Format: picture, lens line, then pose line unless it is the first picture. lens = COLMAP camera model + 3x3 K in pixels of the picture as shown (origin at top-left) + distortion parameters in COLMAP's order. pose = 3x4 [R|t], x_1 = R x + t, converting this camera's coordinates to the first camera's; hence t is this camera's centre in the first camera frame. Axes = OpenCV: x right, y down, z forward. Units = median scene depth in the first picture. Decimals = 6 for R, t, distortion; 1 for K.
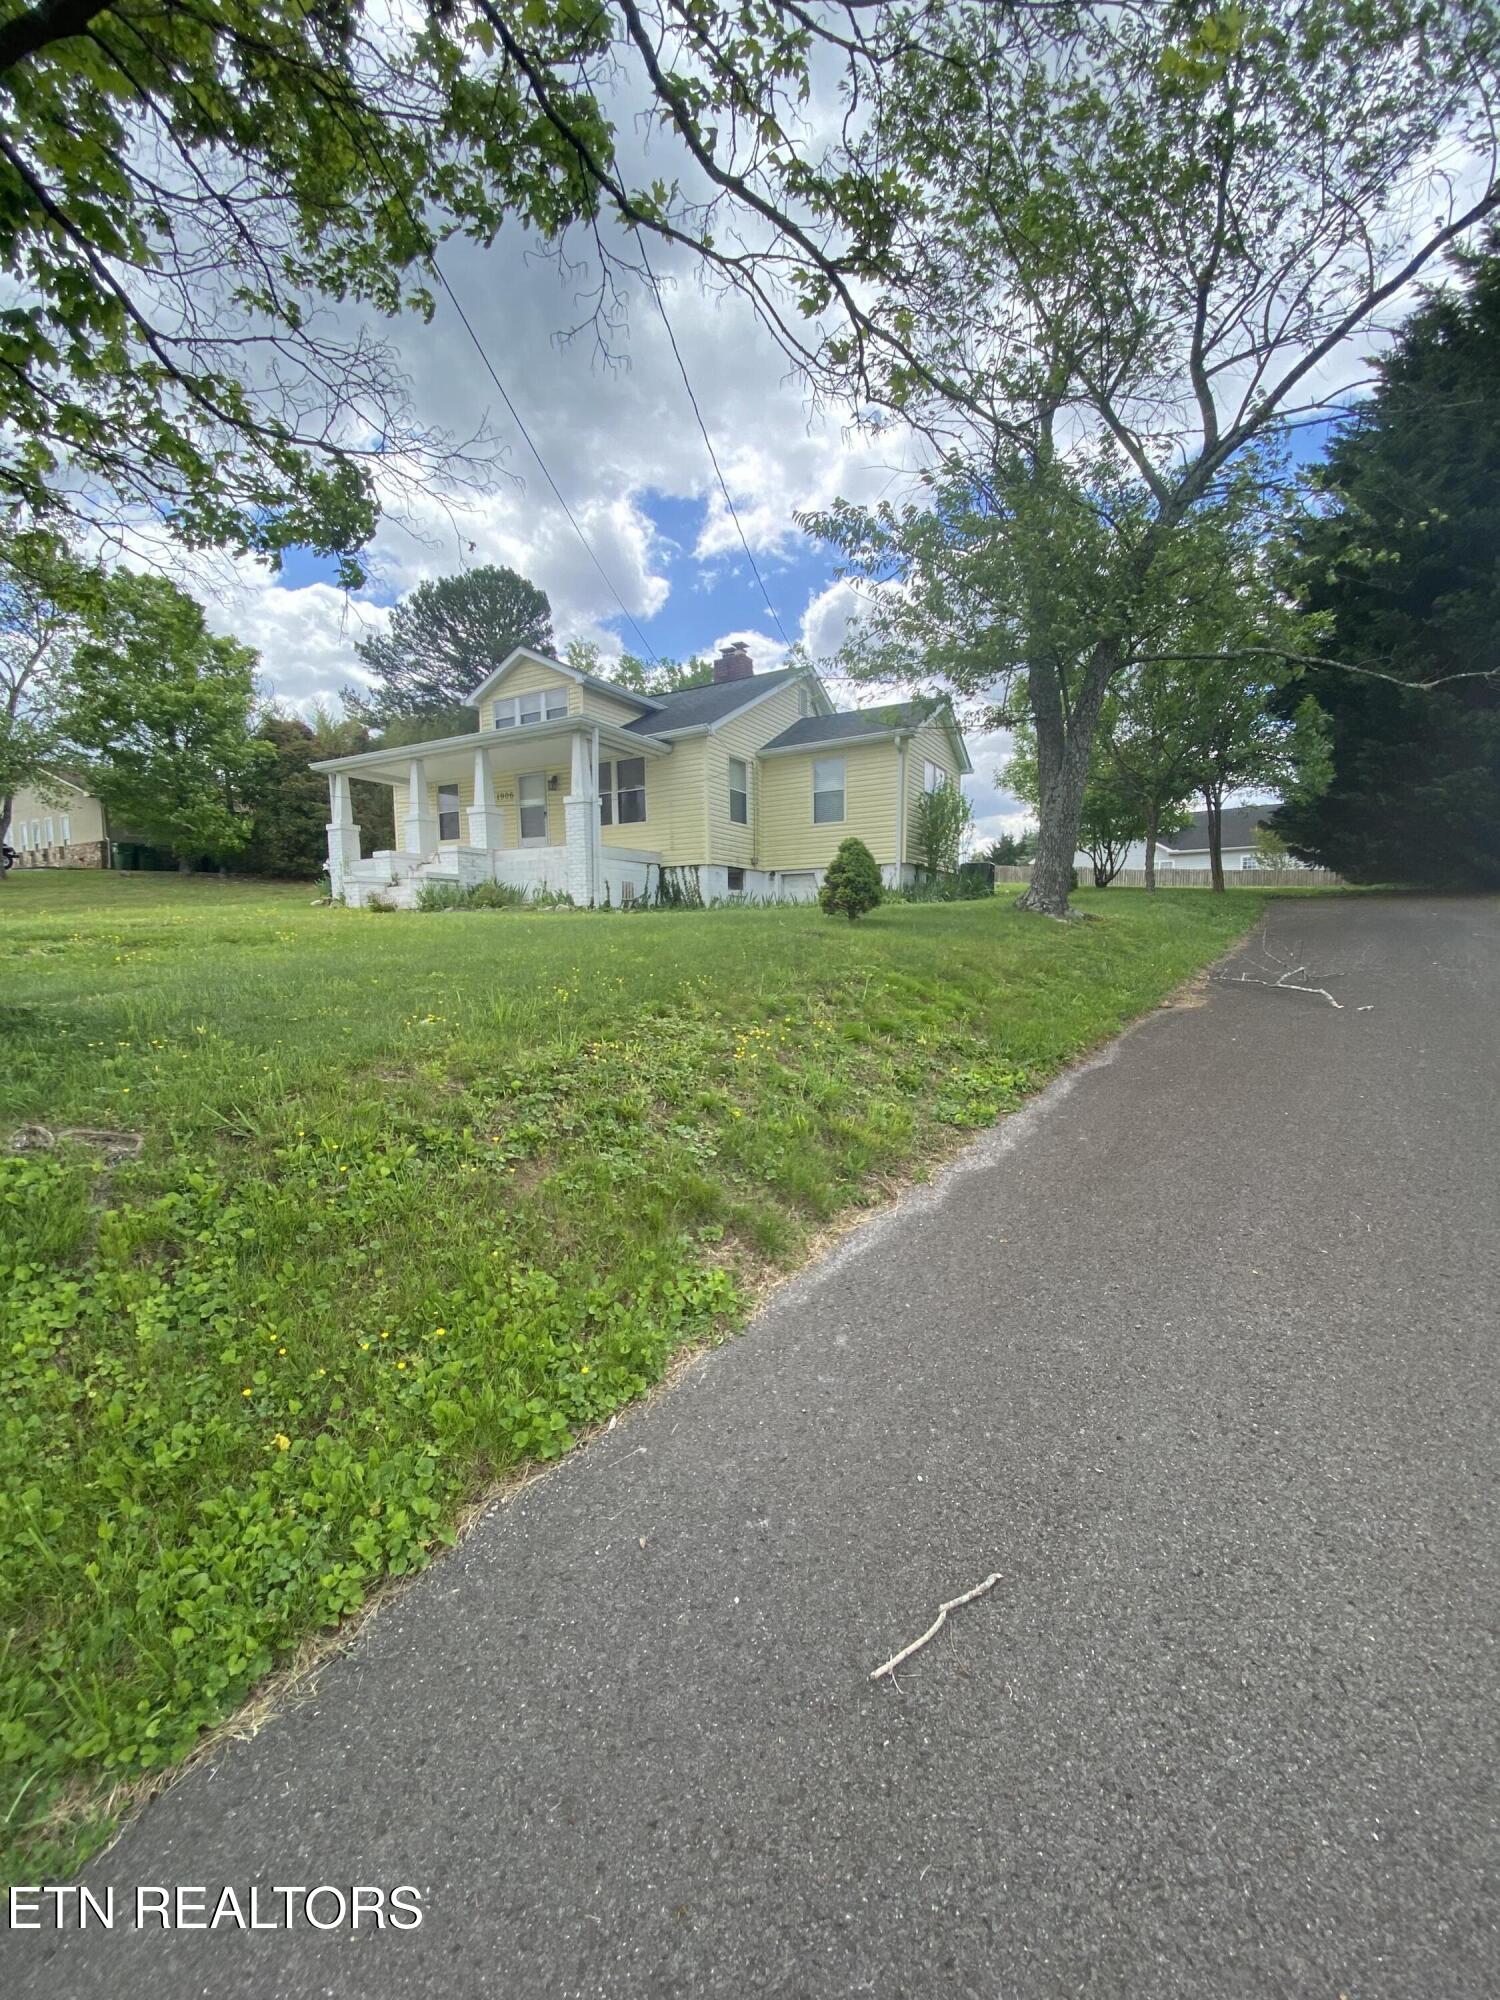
lens RADIAL K [[792.3, 0, 750.0], [0, 792.3, 1000.0], [0, 0, 1]] dist [0.023360, -0.033859]
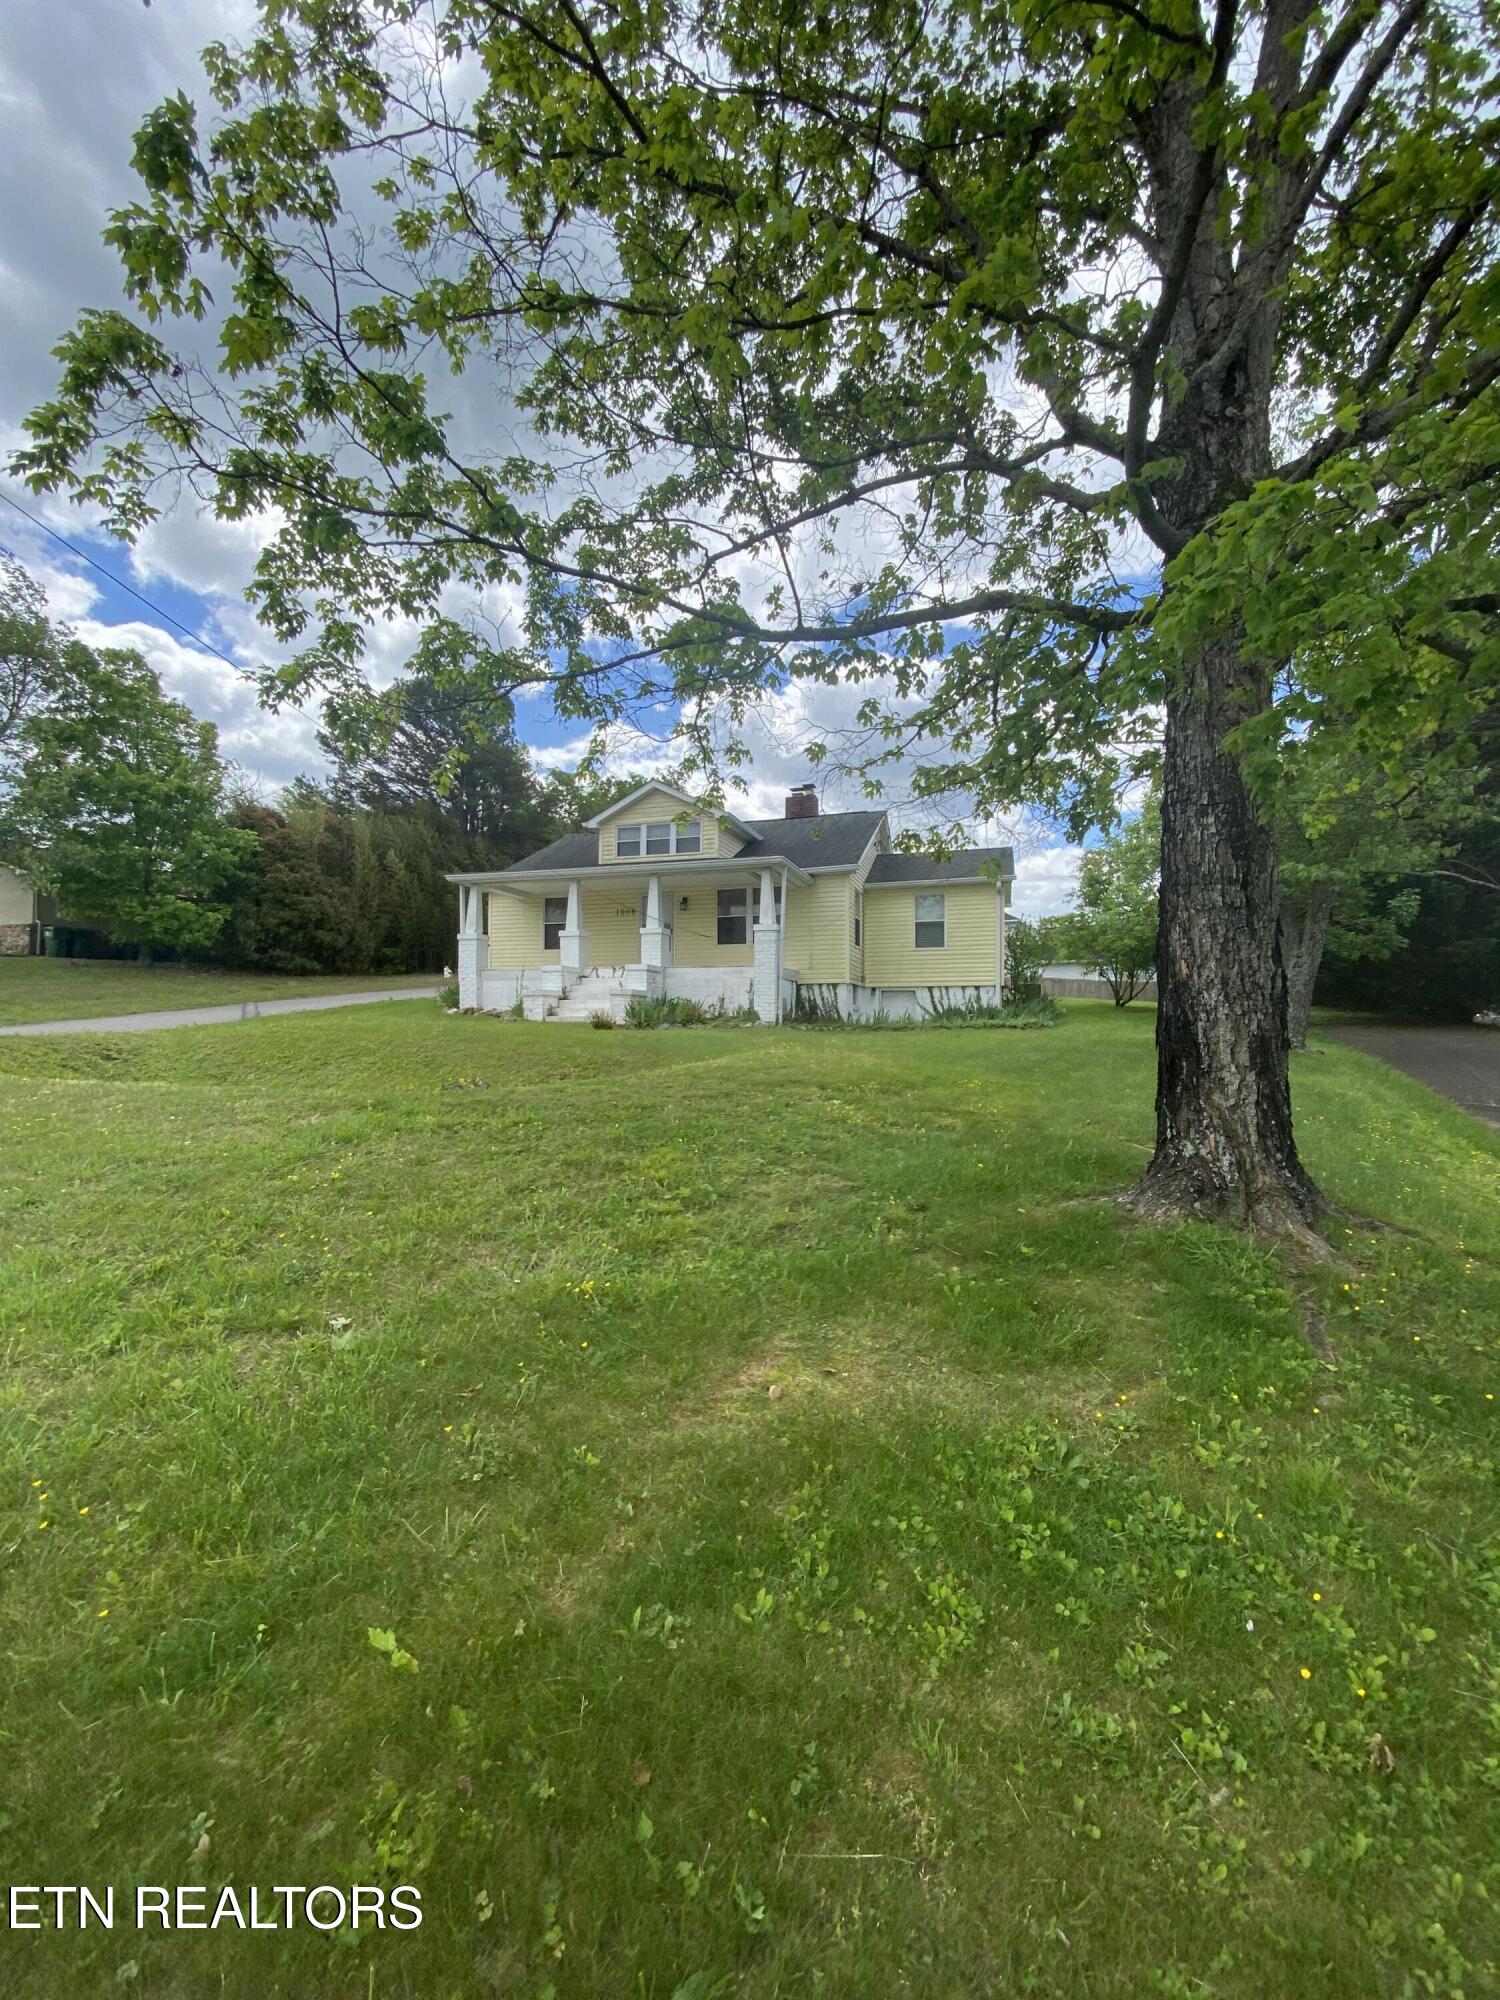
lens RADIAL K [[792.3, 0, 750.0], [0, 792.3, 1000.0], [0, 0, 1]] dist [0.023360, -0.033859]
pose [[0.976972, 0.017133, 0.212681, -0.384715], [0.006340, 0.994000, -0.109198, -0.023635], [-0.213275, 0.108032, 0.971001, -0.052314]]
